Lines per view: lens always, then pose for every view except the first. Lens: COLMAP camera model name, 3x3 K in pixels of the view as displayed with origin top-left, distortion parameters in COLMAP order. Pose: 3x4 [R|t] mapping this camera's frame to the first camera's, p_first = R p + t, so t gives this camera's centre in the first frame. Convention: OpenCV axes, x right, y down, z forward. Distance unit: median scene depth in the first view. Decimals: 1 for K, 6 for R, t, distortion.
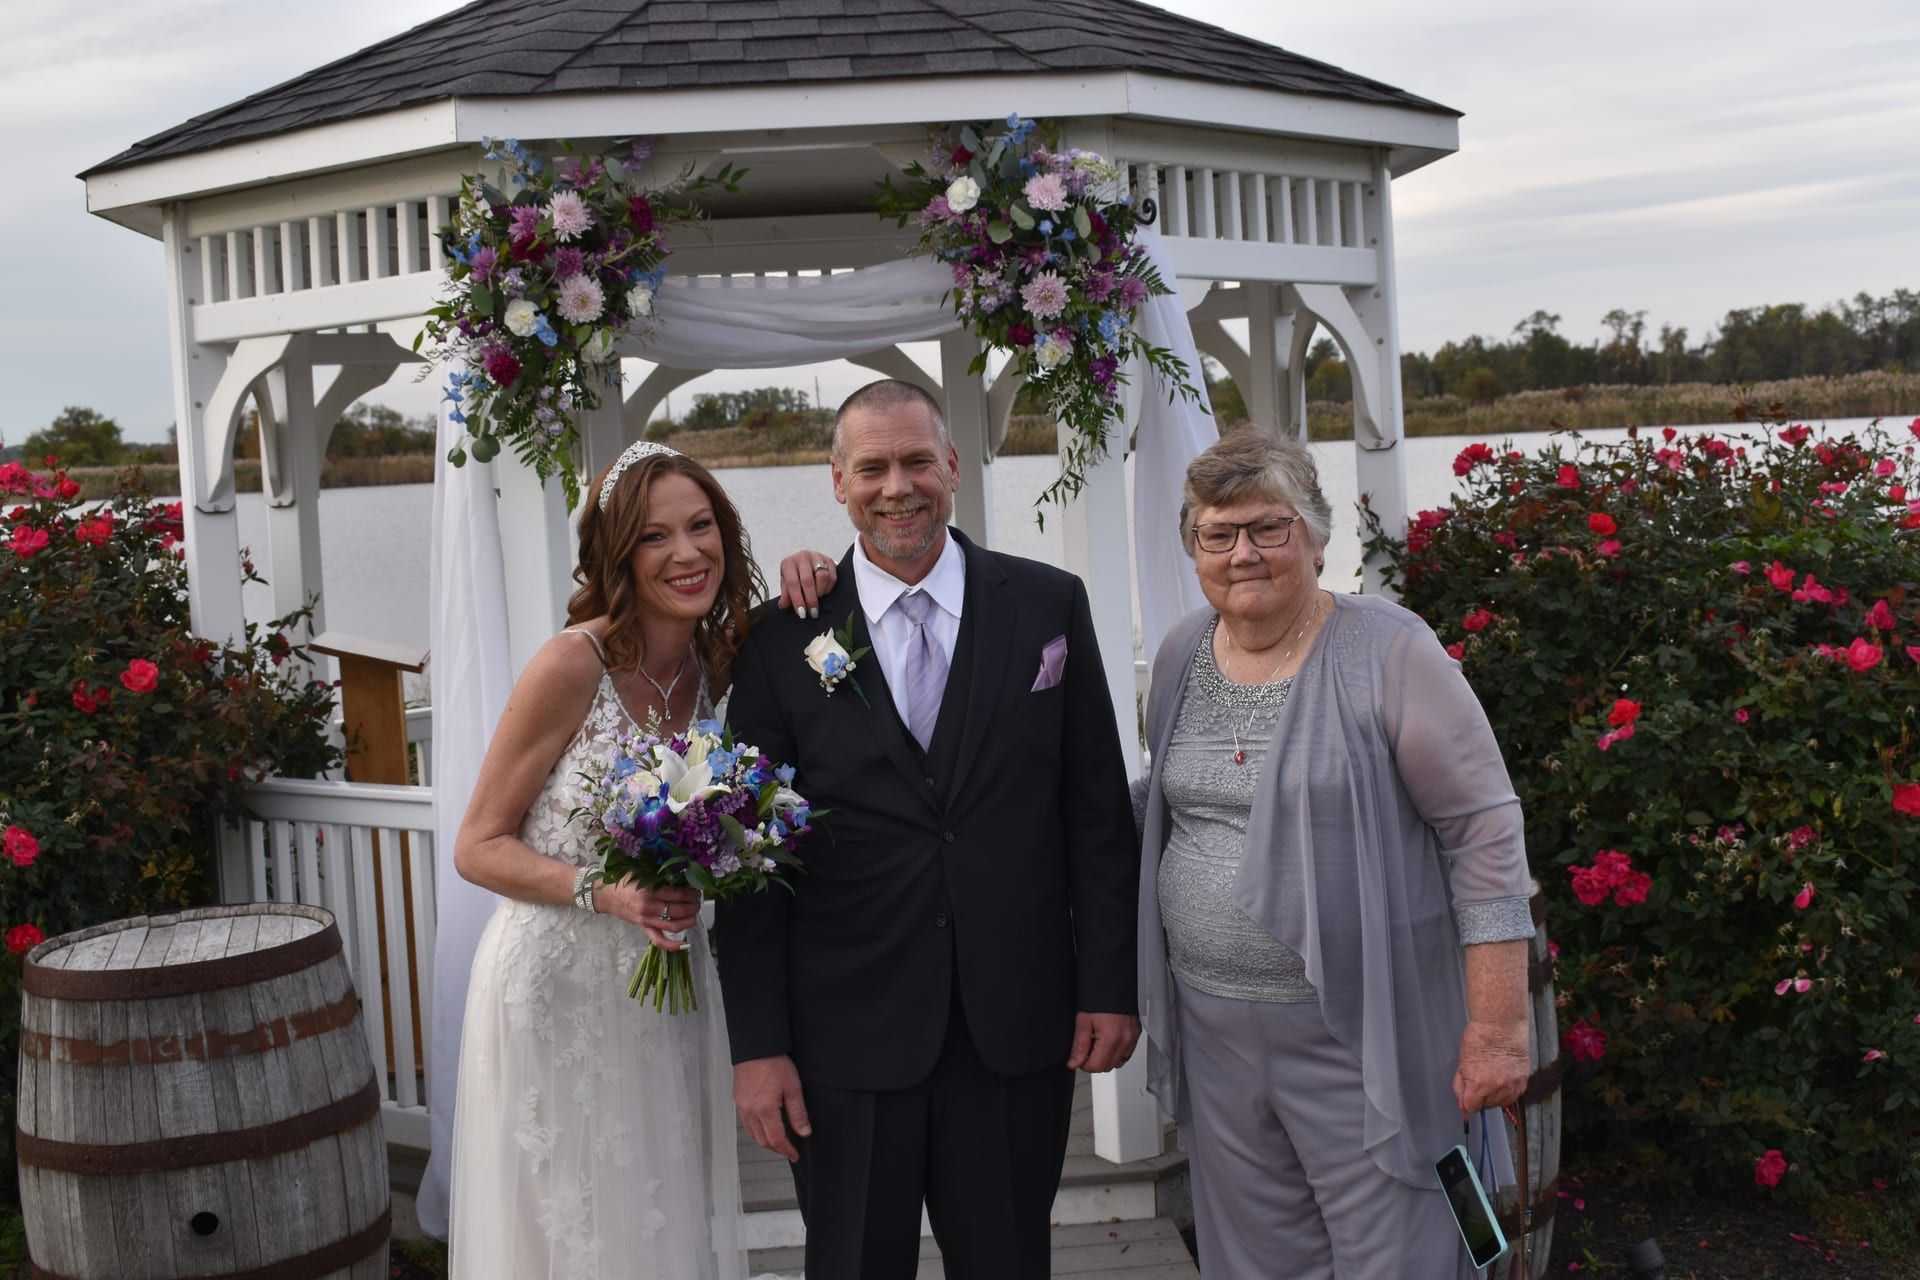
lens RADIAL K [[2727.7, 0, 960.0], [0, 2727.7, 640.0], [0, 0, 1]] dist [-0.031945, 0.008375]
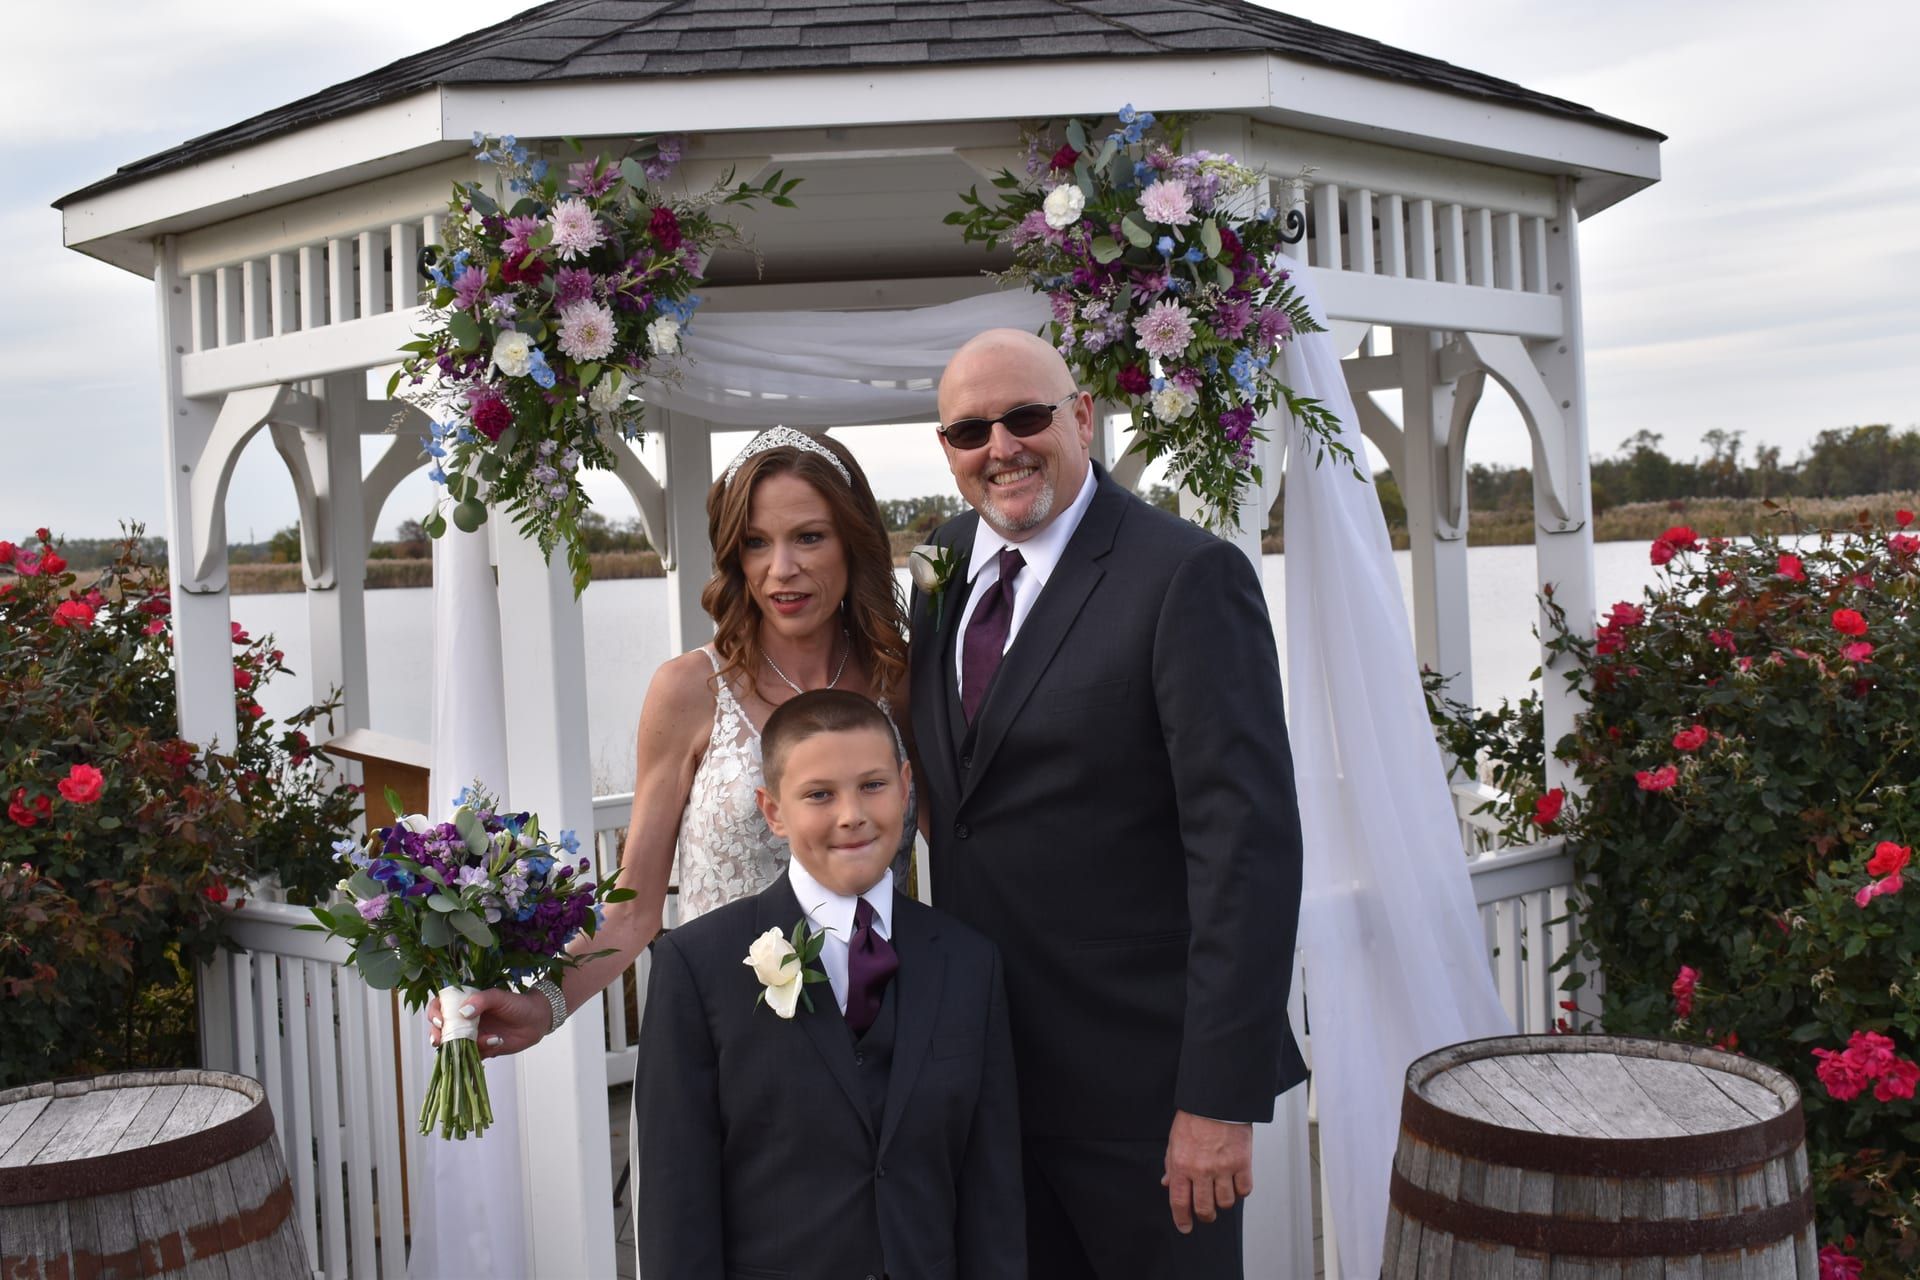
lens RADIAL K [[2420.0, 0, 960.0], [0, 2420.0, 640.0], [0, 0, 1]] dist [-0.040508, -0.014611]
pose [[0.997996, 0.010686, -0.062363, 0.016050], [-0.012819, 0.999343, -0.033896, -0.010058], [0.061959, 0.034628, 0.997478, 0.279990]]
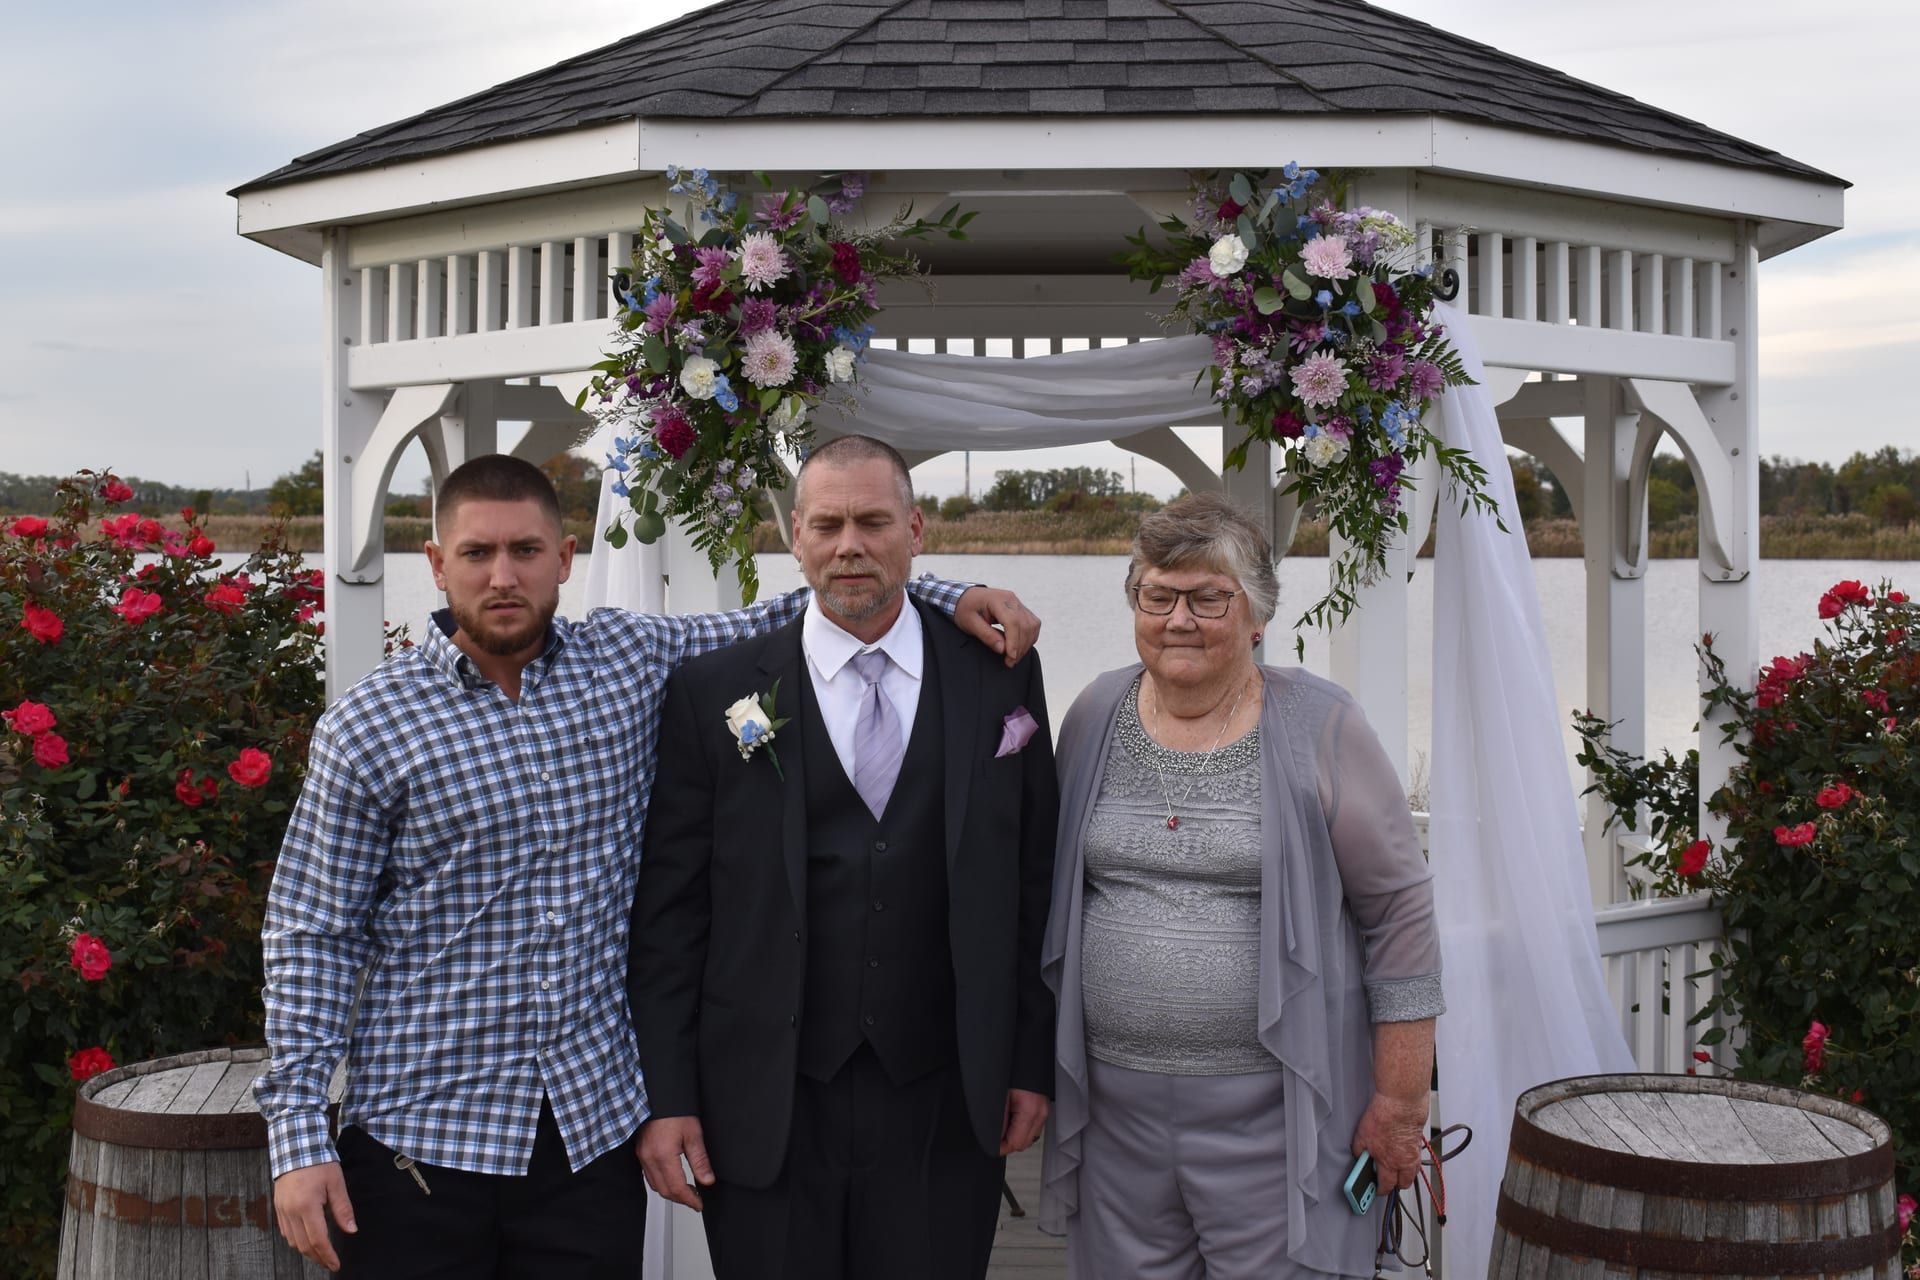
lens RADIAL K [[3028.1, 0, 951.9], [0, 3028.1, 639.2], [0, 0, 1]] dist [-0.004432, -0.026893]
pose [[0.992250, 0.054941, -0.111448, 0.026348], [-0.058910, 0.997730, -0.032639, -0.009551], [0.109402, 0.038951, 0.993234, 0.065575]]
